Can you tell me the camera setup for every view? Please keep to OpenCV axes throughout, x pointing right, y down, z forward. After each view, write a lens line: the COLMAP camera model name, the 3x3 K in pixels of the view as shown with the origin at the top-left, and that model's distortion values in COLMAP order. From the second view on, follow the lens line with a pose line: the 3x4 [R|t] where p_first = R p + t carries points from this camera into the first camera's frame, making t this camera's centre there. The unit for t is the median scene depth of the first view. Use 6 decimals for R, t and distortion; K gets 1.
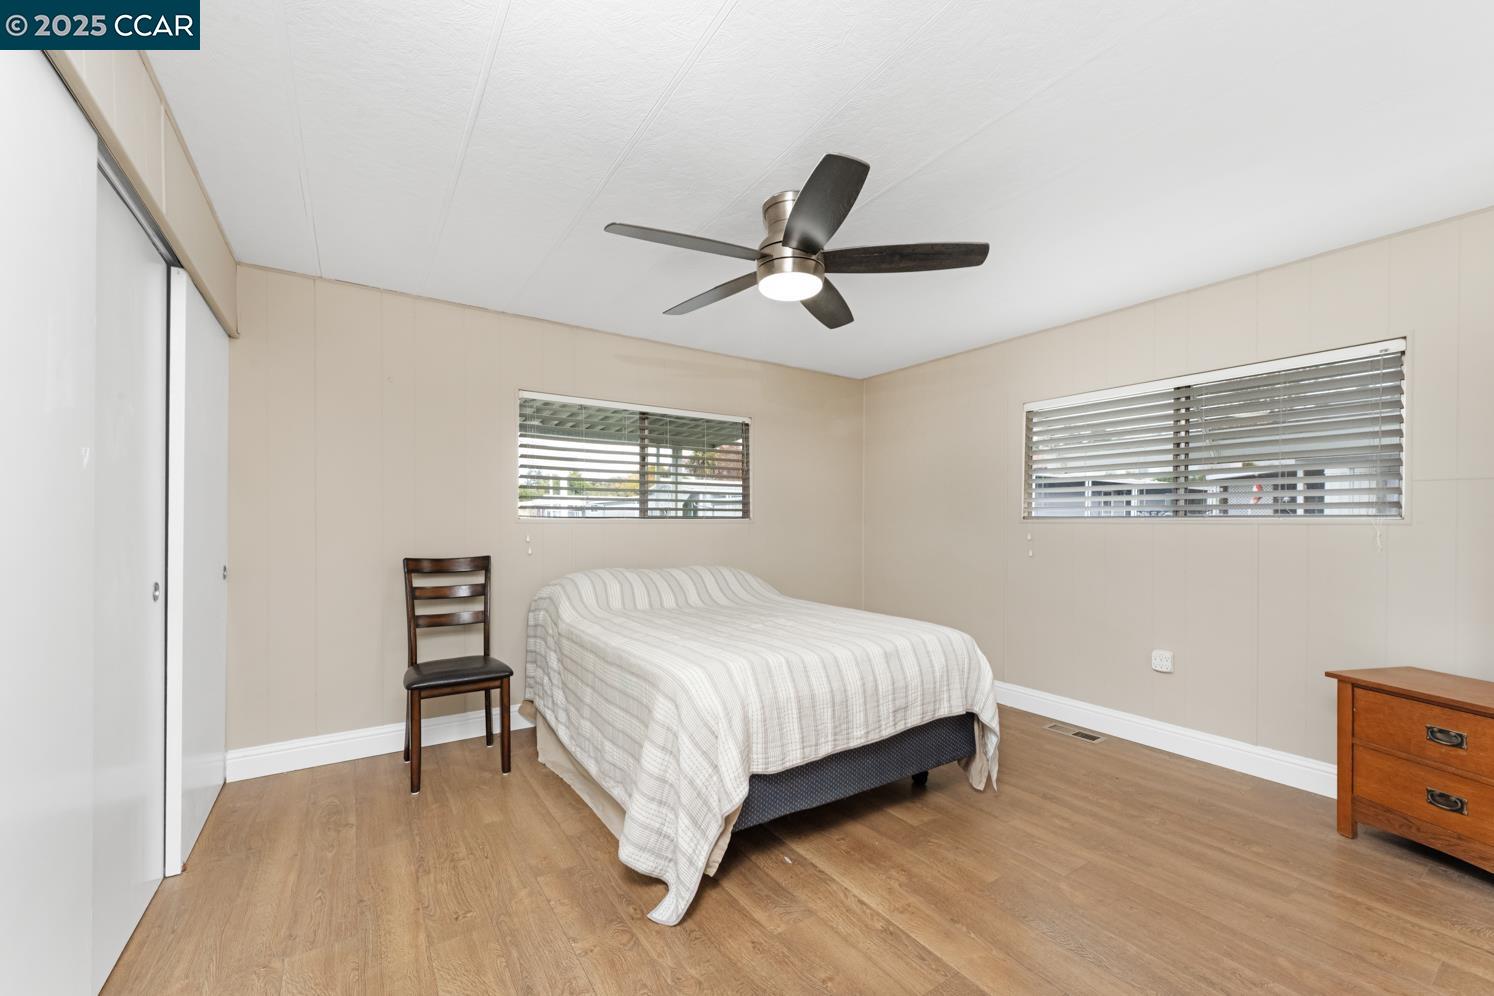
lens RADIAL K [[587.2, 0, 743.3], [0, 587.2, 526.8], [0, 0, 1]] dist [-0.006983, -0.000165]
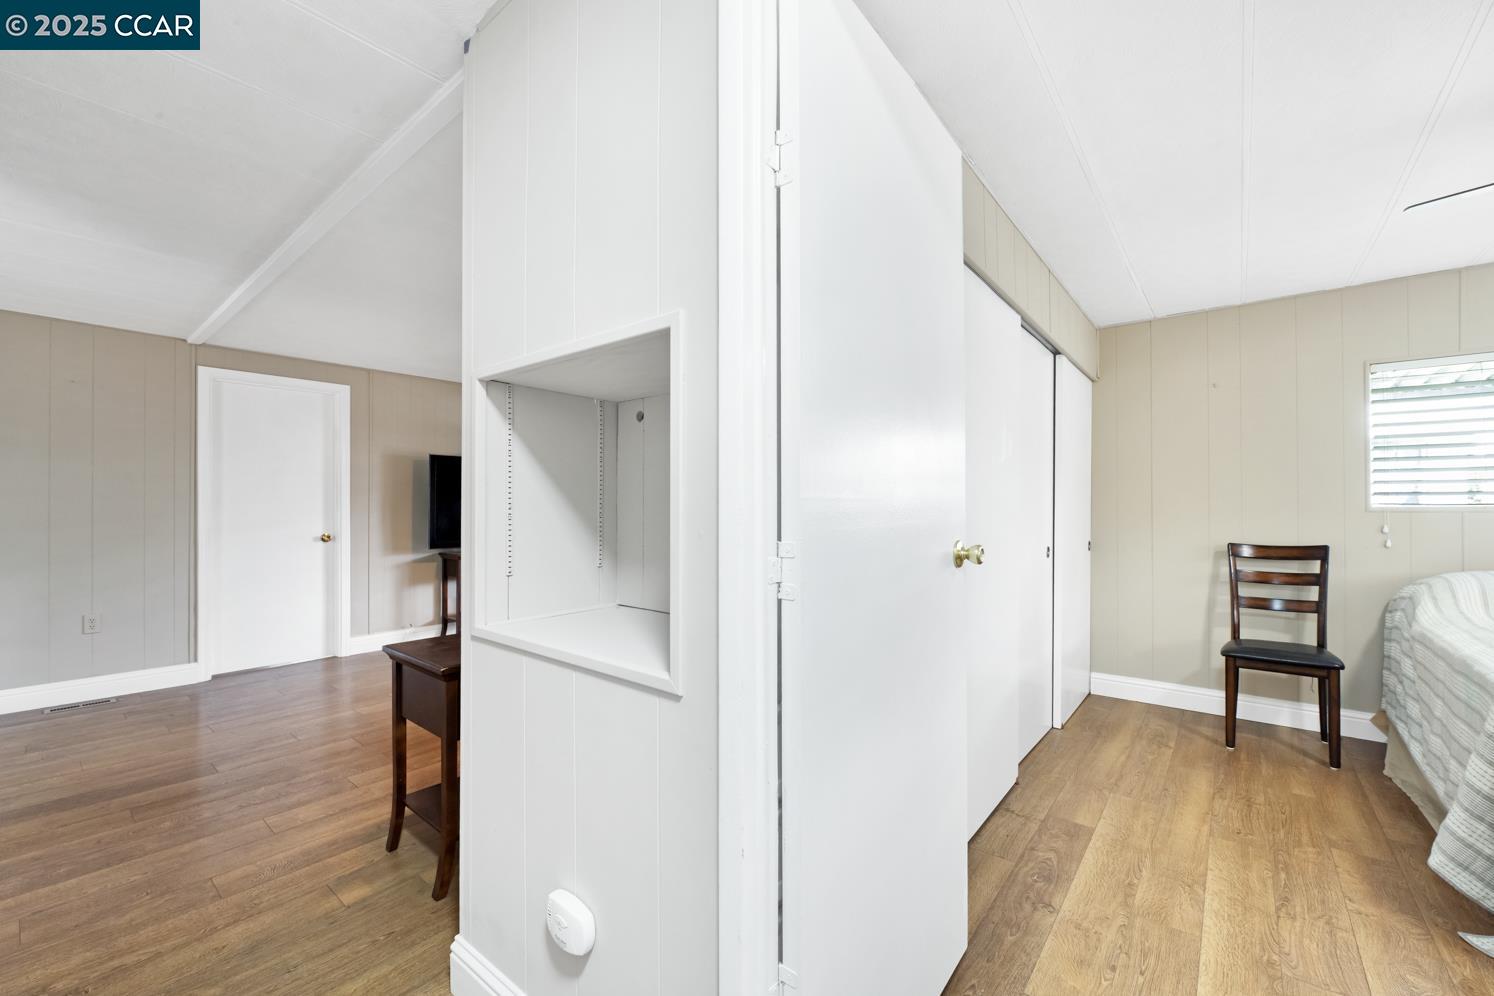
lens RADIAL K [[607.4, 0, 744.1], [0, 607.4, 501.3], [0, 0, 1]] dist [-0.001635, 0.000108]
pose [[0.294406, -0.016436, -0.955539, 0.323684], [-0.007236, 0.999785, -0.019427, 0.004297], [0.955653, 0.012633, 0.294224, -0.281506]]
